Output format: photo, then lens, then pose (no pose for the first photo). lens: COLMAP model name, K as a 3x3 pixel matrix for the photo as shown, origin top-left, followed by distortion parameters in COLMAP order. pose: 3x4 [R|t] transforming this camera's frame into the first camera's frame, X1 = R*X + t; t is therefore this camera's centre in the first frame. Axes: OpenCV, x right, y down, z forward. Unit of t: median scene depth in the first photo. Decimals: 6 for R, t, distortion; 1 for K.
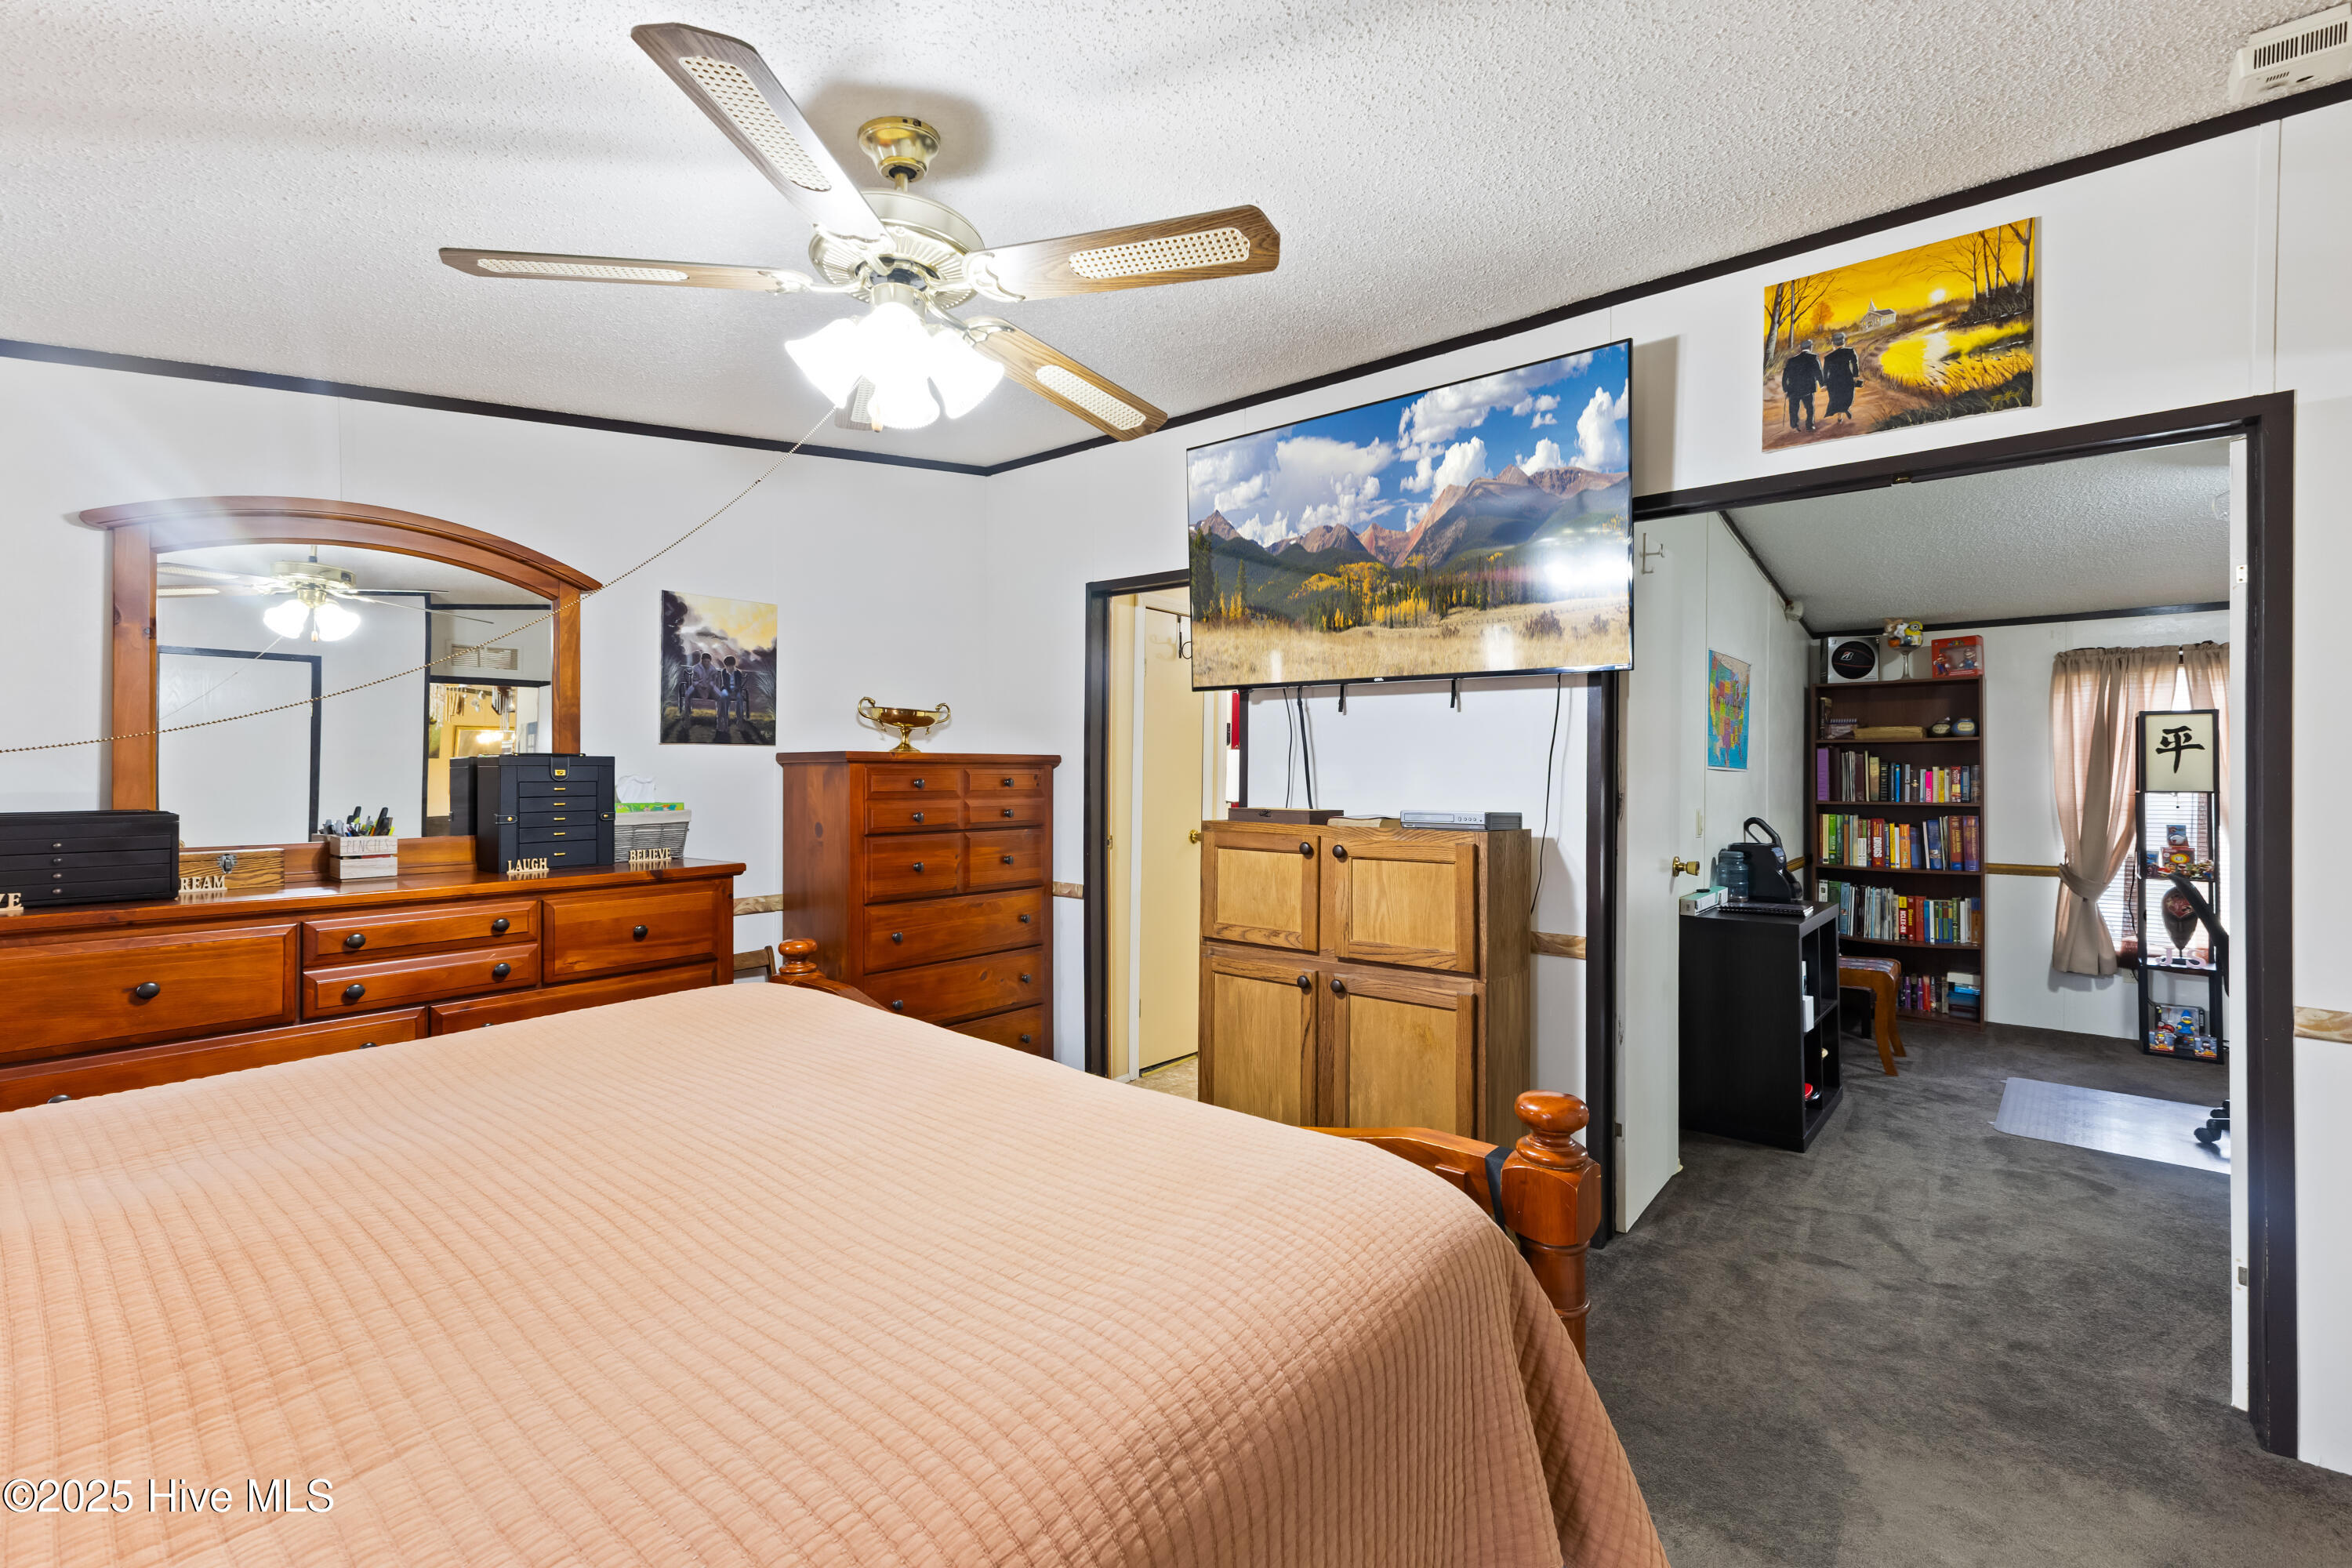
lens RADIAL K [[1018.9, 0, 1209.3], [0, 1018.9, 780.0], [0, 0, 1]] dist [0.000416, -0.000250]
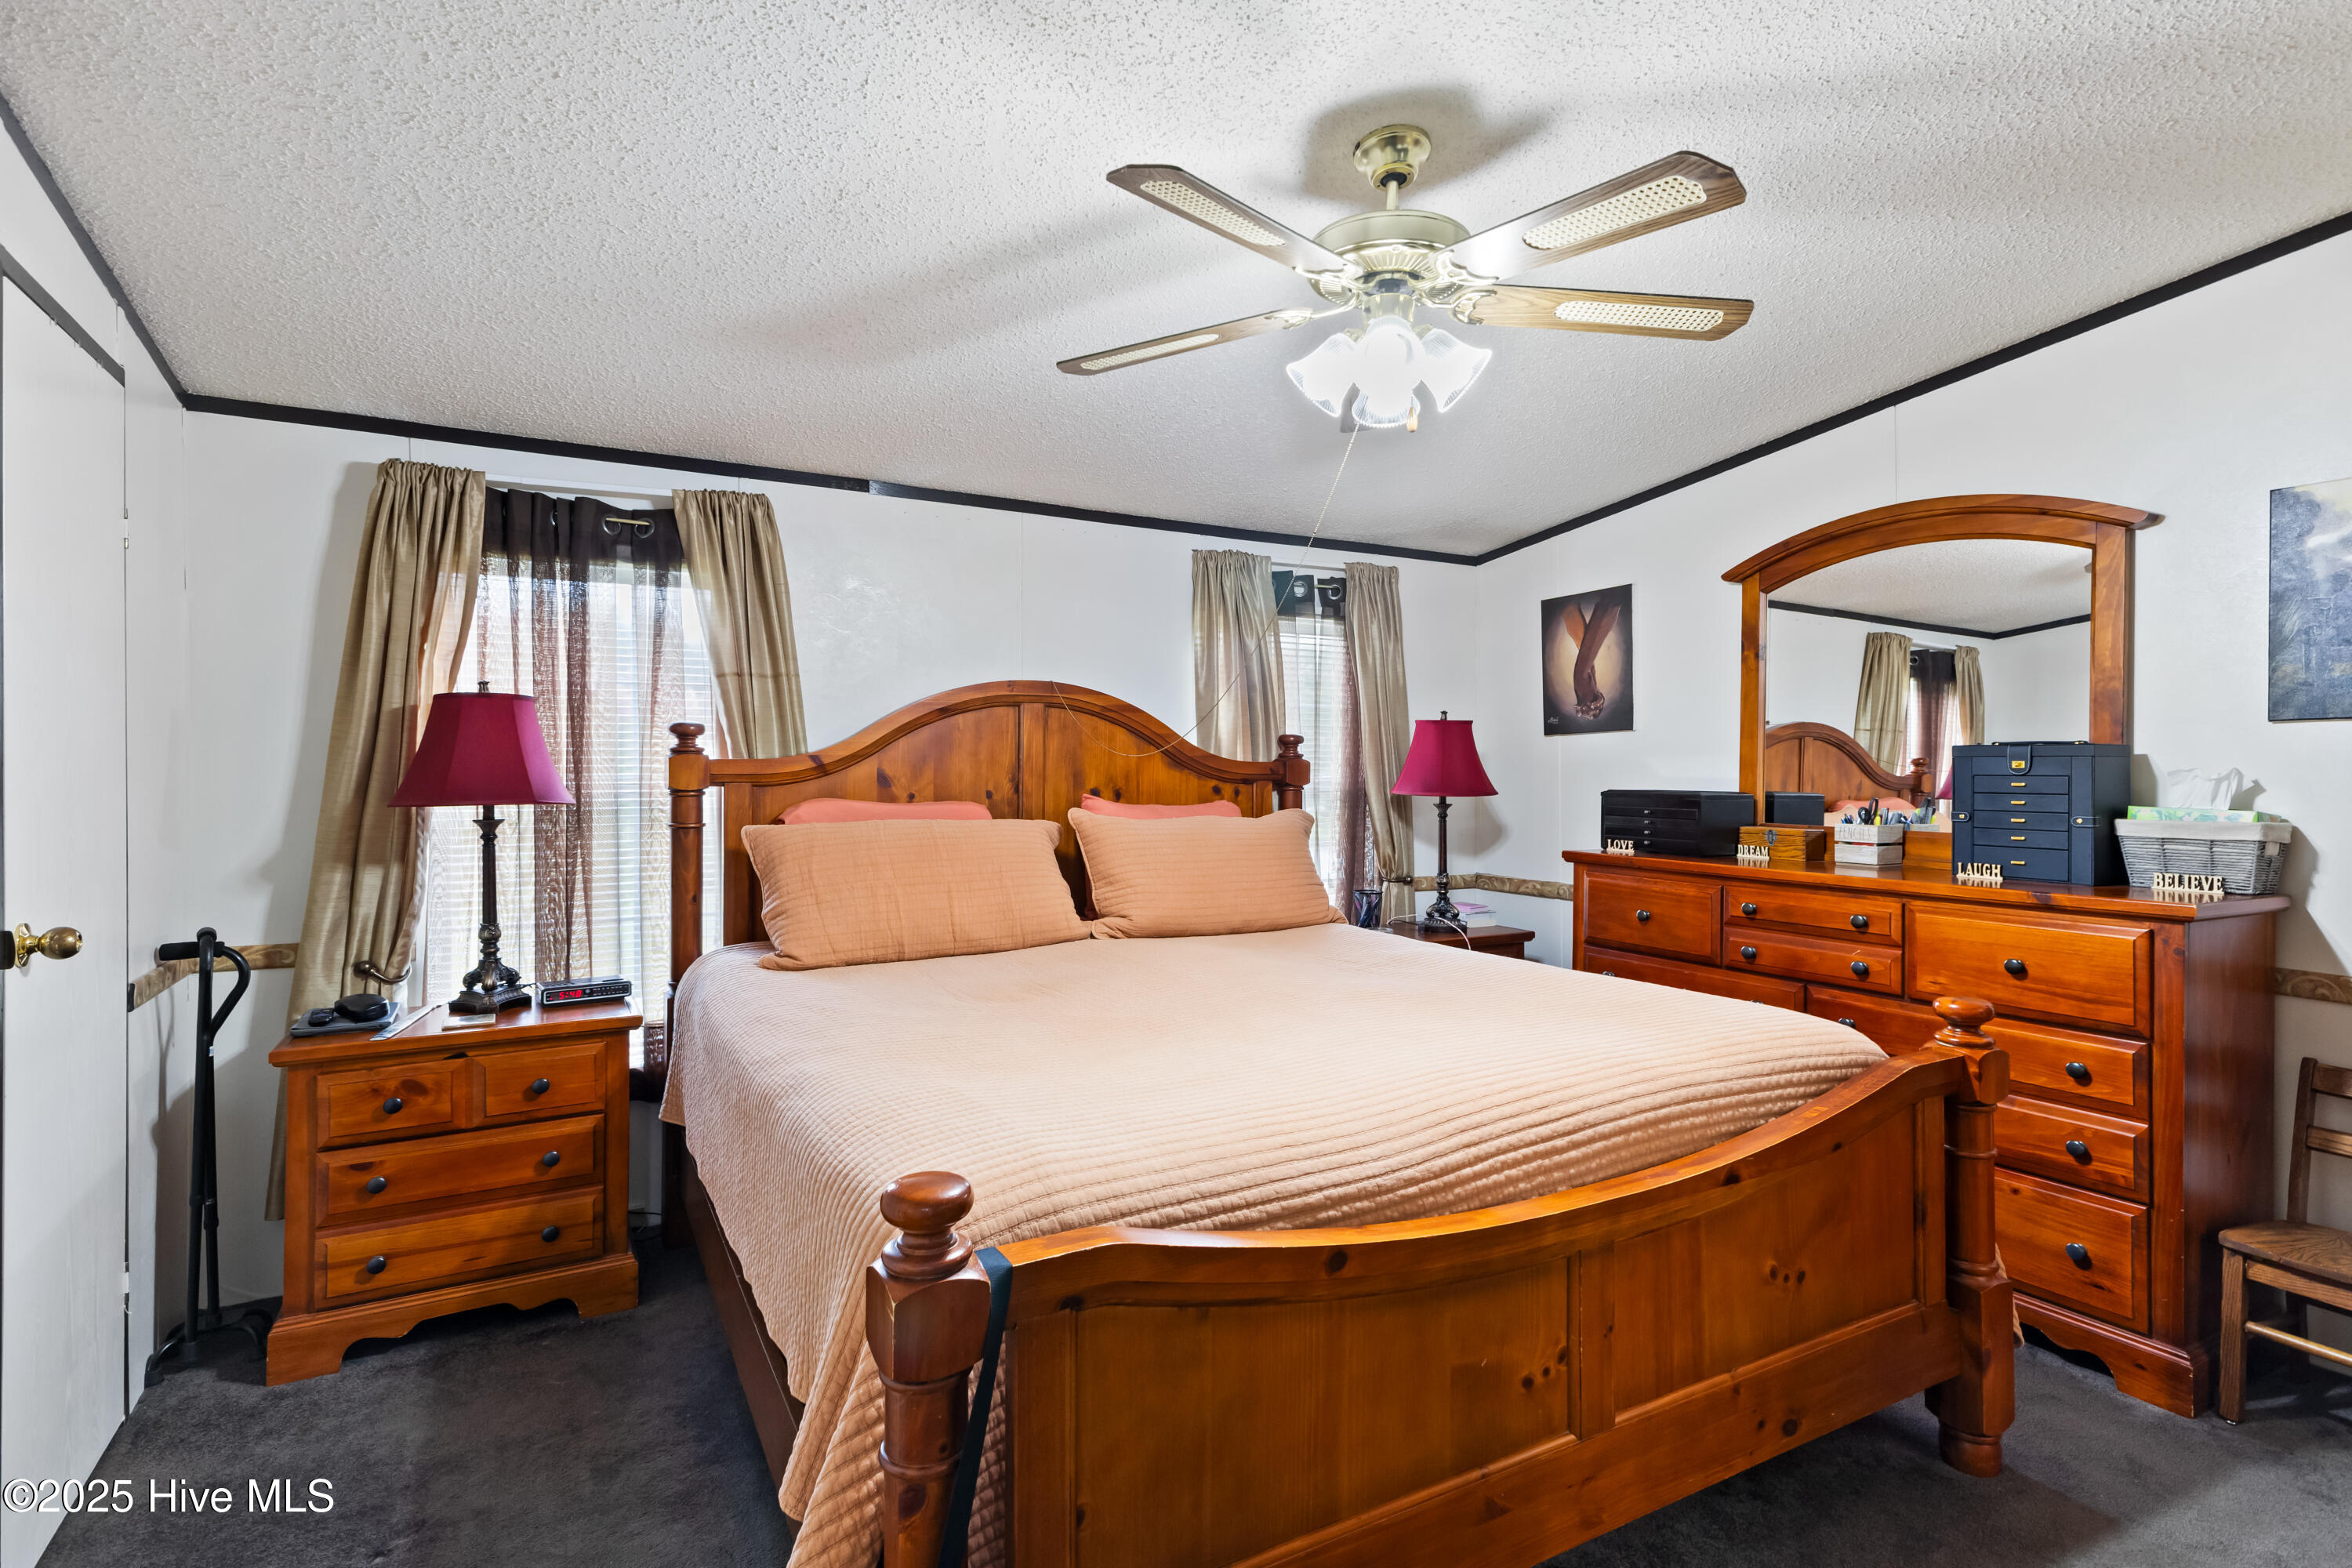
lens RADIAL K [[1107.2, 0, 1166.3], [0, 1107.2, 772.2], [0, 0, 1]] dist [0.010518, -0.000954]
pose [[-0.390985, 0.008175, -0.920361, 0.503514], [-0.007394, 0.999900, 0.012023, -0.007662], [0.920367, 0.011506, -0.390886, 0.752587]]
